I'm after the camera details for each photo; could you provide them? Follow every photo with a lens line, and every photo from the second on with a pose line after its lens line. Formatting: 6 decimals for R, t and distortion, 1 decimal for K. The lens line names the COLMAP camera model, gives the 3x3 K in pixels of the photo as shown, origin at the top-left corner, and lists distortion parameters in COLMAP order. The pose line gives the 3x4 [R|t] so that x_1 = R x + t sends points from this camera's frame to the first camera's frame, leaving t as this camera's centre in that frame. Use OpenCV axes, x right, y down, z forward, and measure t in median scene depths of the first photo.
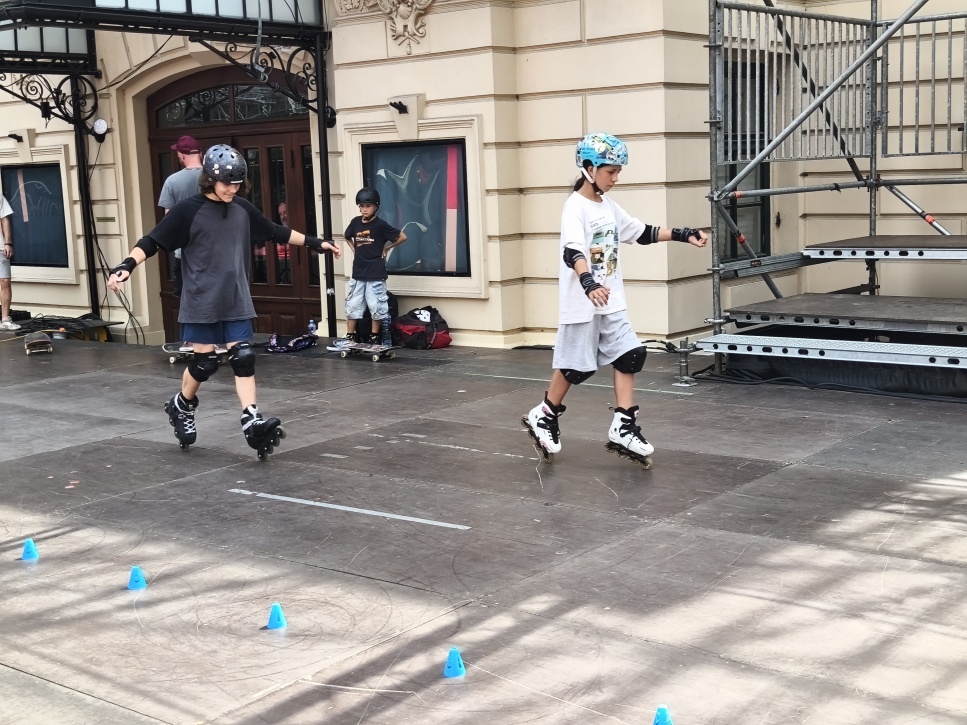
lens RADIAL K [[1334.2, 0, 486.4], [0, 1334.2, 343.2], [0, 0, 1]] dist [0.037453, 0.051979]
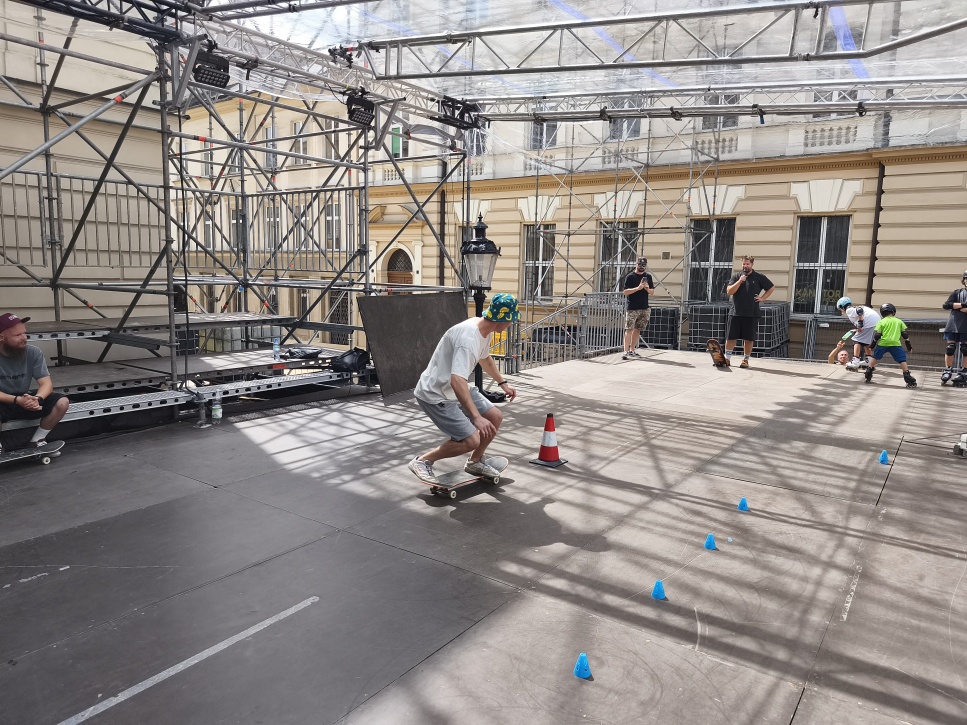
lens RADIAL K [[658.2, 0, 496.8], [0, 658.2, 352.6], [0, 0, 1]] dist [0.057215, -0.077192]
pose [[-0.066719, -0.083225, 0.994295, -0.277426], [0.111144, 0.989694, 0.090298, -0.047207], [-0.991562, 0.116535, -0.056781, 0.431810]]
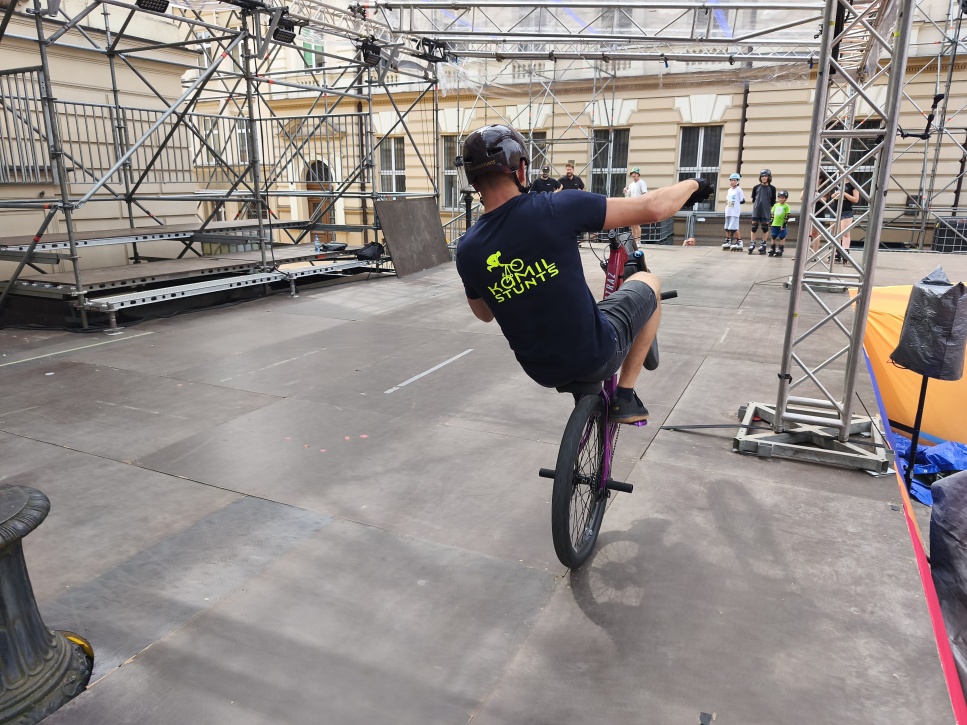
lens RADIAL K [[664.6, 0, 479.8], [0, 664.6, 357.0], [0, 0, 1]] dist [0.047383, -0.075202]
pose [[-0.216424, -0.208711, 0.953730, -0.532251], [0.137045, 0.960716, 0.241339, -0.055005], [-0.966633, 0.182935, -0.179319, 0.595155]]
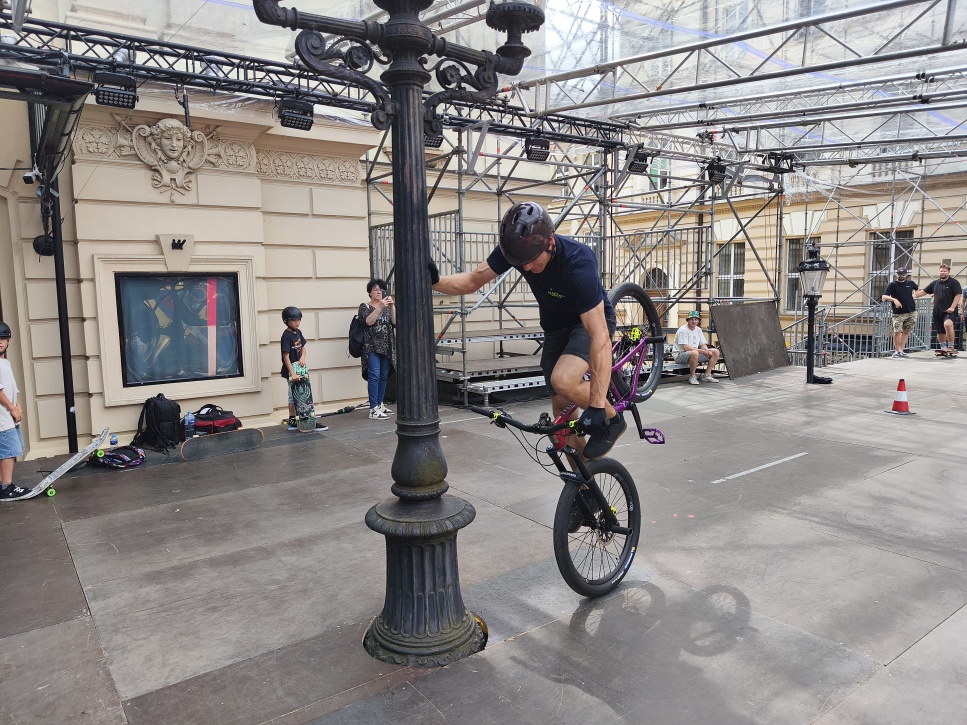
lens RADIAL K [[664.6, 0, 479.8], [0, 664.6, 357.0], [0, 0, 1]] dist [0.047383, -0.075202]
pose [[0.260993, -0.062408, 0.963321, -0.596570], [0.131797, 0.990867, 0.028485, -0.057855], [-0.956301, 0.119528, 0.266835, 0.601363]]
